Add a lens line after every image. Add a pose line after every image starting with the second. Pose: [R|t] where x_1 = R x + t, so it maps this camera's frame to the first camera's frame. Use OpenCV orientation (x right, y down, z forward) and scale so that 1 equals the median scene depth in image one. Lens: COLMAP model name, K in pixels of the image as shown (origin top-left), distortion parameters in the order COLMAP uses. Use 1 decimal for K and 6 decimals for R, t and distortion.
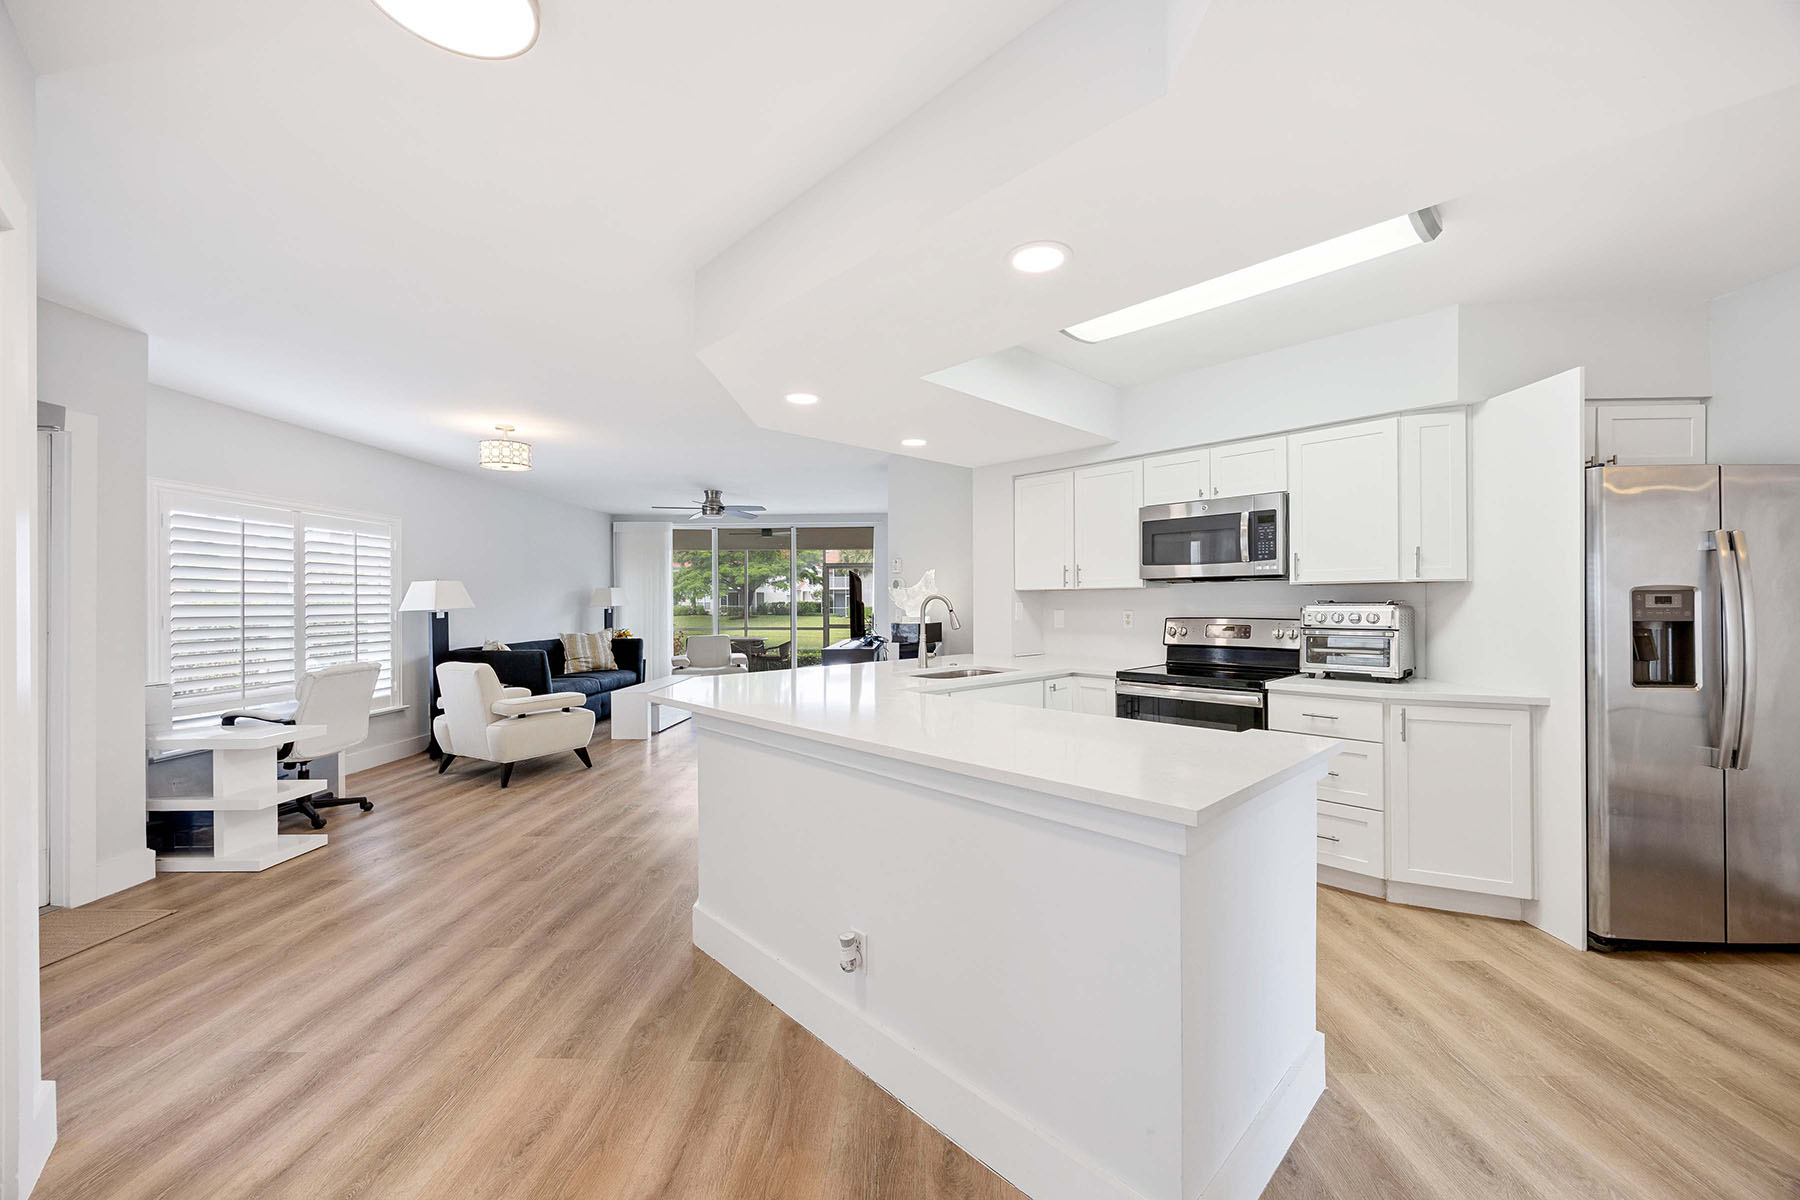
lens RADIAL K [[695.6, 0, 899.2], [0, 695.6, 605.5], [0, 0, 1]] dist [-0.000453, 0.000009]
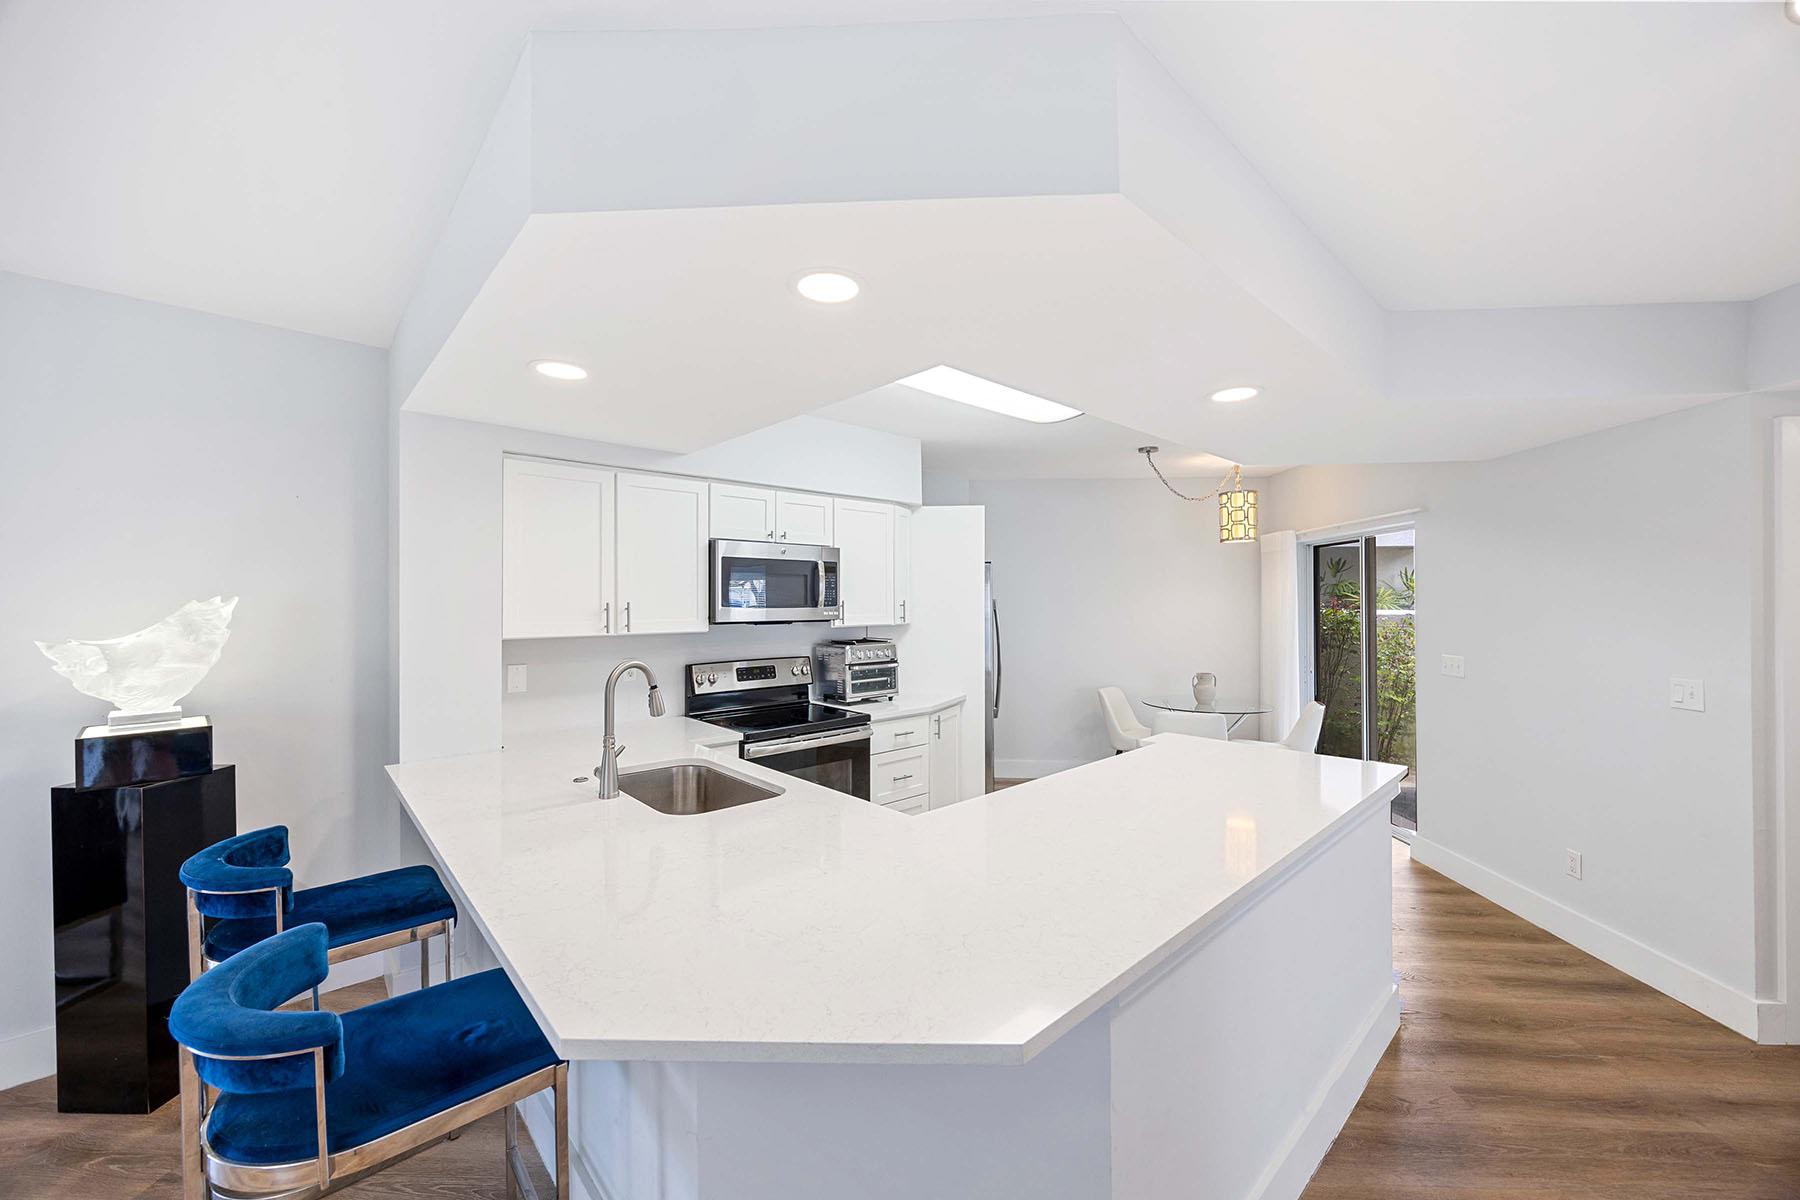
lens RADIAL K [[680.4, 0, 896.6], [0, 680.4, 602.1], [0, 0, 1]] dist [-0.007251, -0.000007]
pose [[0.019159, 0.002338, 0.999814, -0.448432], [0.005320, 0.999983, -0.002441, -0.055304], [-0.999802, 0.005365, 0.019146, 0.699061]]
